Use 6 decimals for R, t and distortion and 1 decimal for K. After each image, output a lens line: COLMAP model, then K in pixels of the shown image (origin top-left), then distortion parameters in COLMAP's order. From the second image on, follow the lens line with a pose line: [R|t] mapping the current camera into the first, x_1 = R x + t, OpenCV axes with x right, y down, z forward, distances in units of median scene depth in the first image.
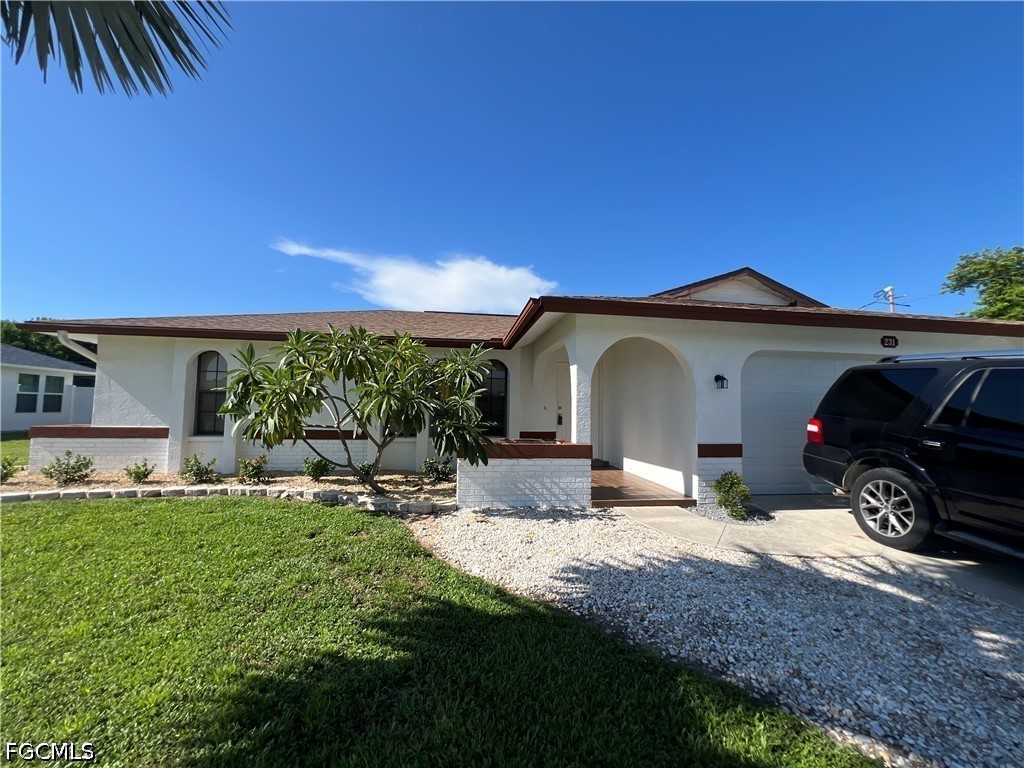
lens RADIAL K [[409.7, 0, 511.5], [0, 409.7, 386.4], [0, 0, 1]] dist [-0.001985, 0.001114]
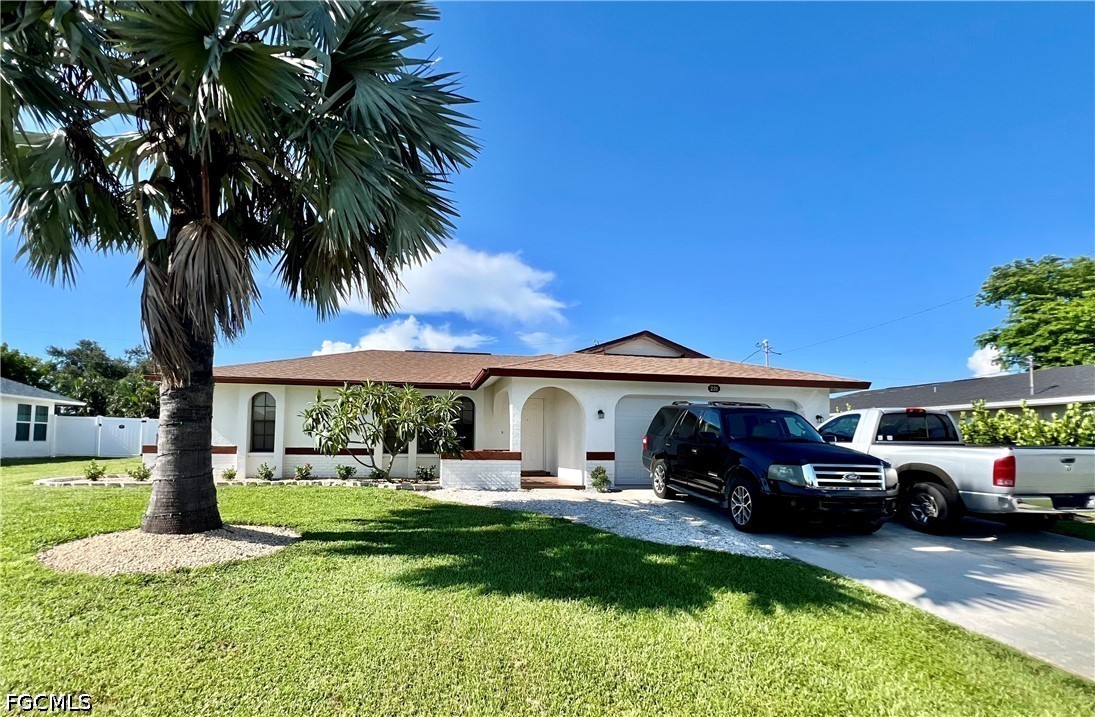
lens RADIAL K [[862.1, 0, 547.6], [0, 862.1, 361.0], [0, 0, 1]] dist [0.001036, 0.000622]
pose [[0.999182, 0.000441, 0.040426, 0.130553], [0.001689, 0.998613, -0.052629, -0.035970], [-0.040393, 0.052655, 0.997796, -2.082148]]
